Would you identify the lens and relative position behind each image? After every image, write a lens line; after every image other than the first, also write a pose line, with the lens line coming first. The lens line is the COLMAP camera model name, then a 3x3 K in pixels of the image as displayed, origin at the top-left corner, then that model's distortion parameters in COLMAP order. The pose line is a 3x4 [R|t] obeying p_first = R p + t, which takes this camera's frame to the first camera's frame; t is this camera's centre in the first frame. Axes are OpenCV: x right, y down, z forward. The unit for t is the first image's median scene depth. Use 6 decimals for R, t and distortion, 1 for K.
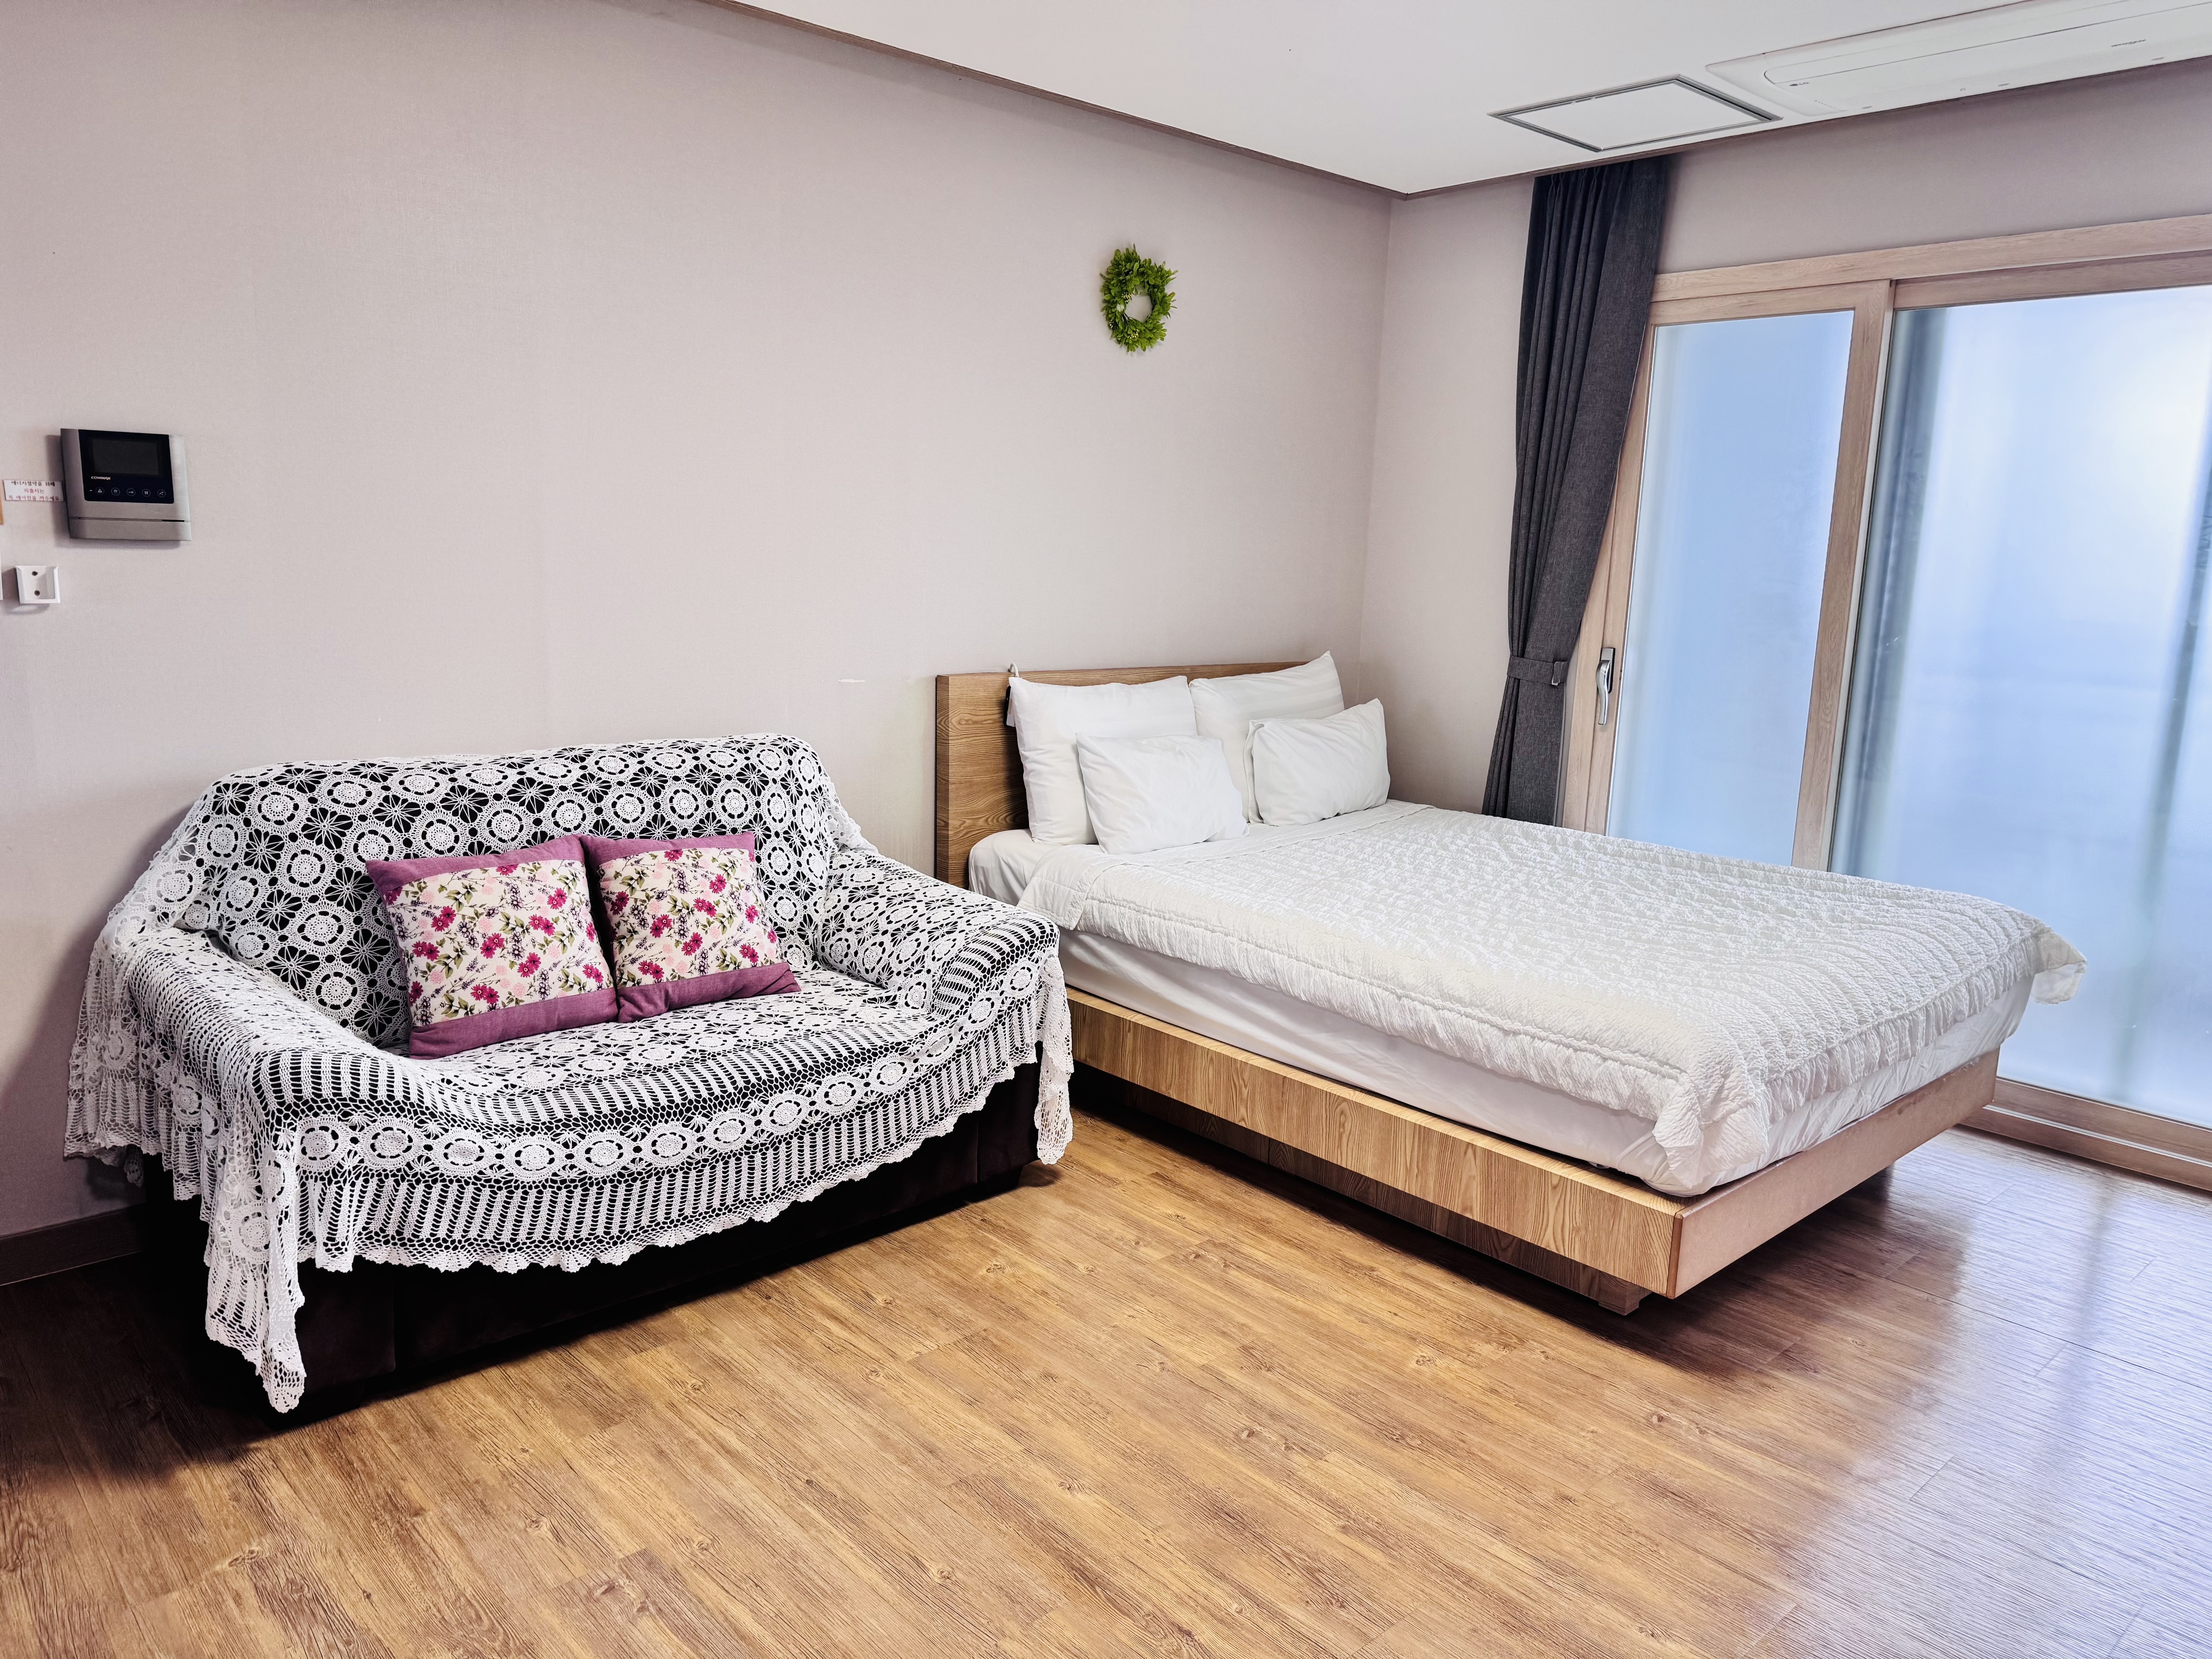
lens RADIAL K [[1544.8, 0, 1106.0], [0, 1544.8, 829.5], [0, 0, 1]] dist [0.002546, 0.001458]
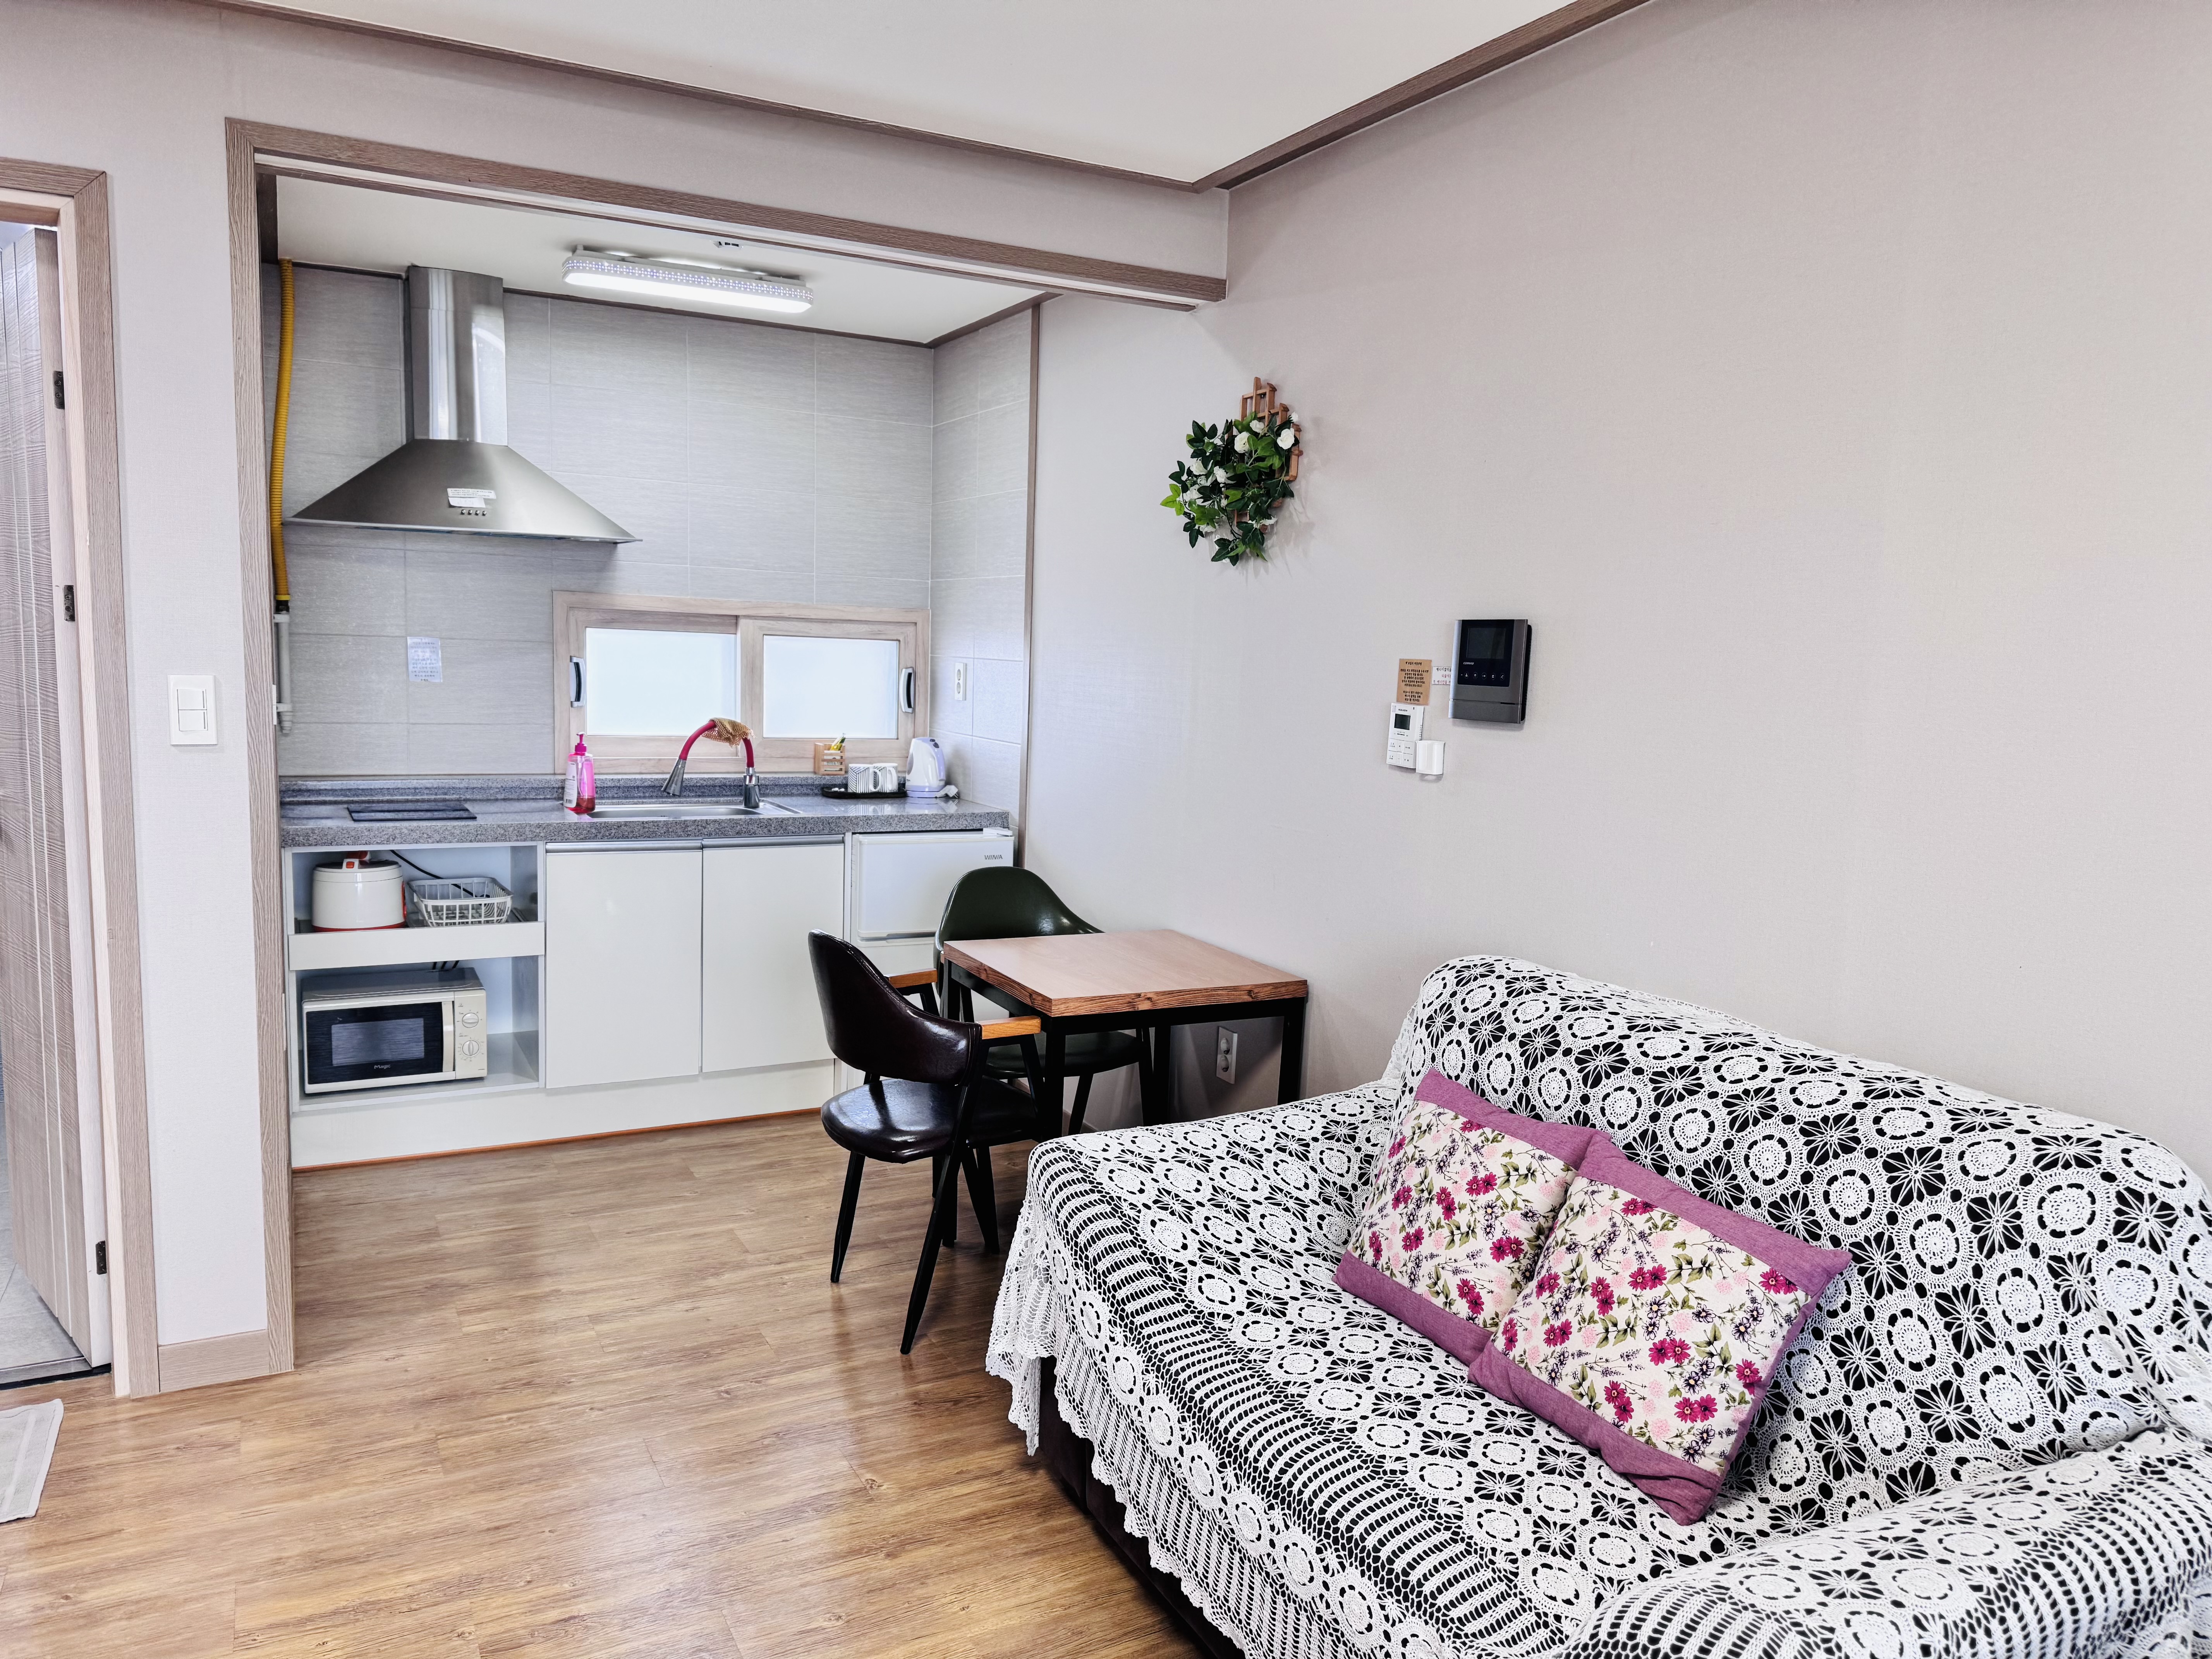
lens RADIAL K [[1531.1, 0, 1097.8], [0, 1531.1, 838.0], [0, 0, 1]] dist [0.099625, -0.143600]
pose [[-0.256010, 0.084461, -0.962977, 0.403329], [-0.208170, 0.967986, 0.140243, -0.182675], [0.943994, 0.236366, -0.230232, 0.920154]]
